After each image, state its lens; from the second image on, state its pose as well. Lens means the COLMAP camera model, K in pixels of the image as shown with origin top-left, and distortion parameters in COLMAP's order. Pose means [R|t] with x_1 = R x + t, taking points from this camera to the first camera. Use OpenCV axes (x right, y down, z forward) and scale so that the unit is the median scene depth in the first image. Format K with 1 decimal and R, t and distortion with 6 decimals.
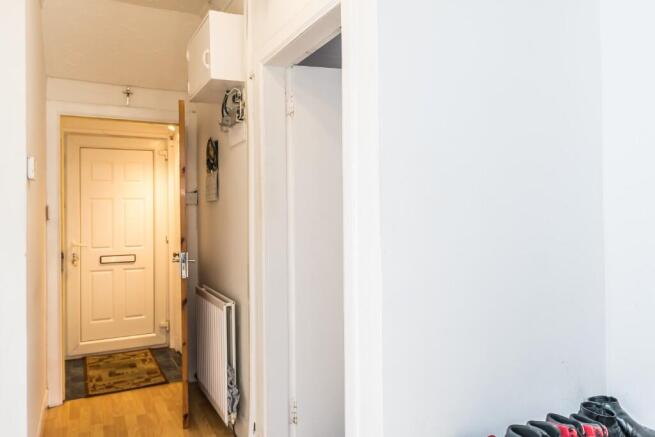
lens RADIAL K [[490.5, 0, 327.5], [0, 490.5, 216.3], [0, 0, 1]] dist [-0.003801, 0.000300]
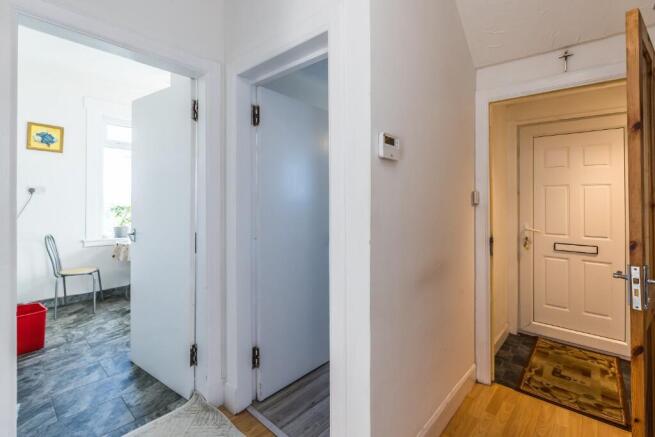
lens RADIAL K [[302.7, 0, 328.7], [0, 302.7, 196.4], [0, 0, 1]] dist [-0.004888, 0.002558]
pose [[0.369547, 0.002666, -0.929208, -0.063767], [-0.019988, 0.999787, -0.005081, -0.001199], [0.928997, 0.020451, 0.369522, 0.359083]]
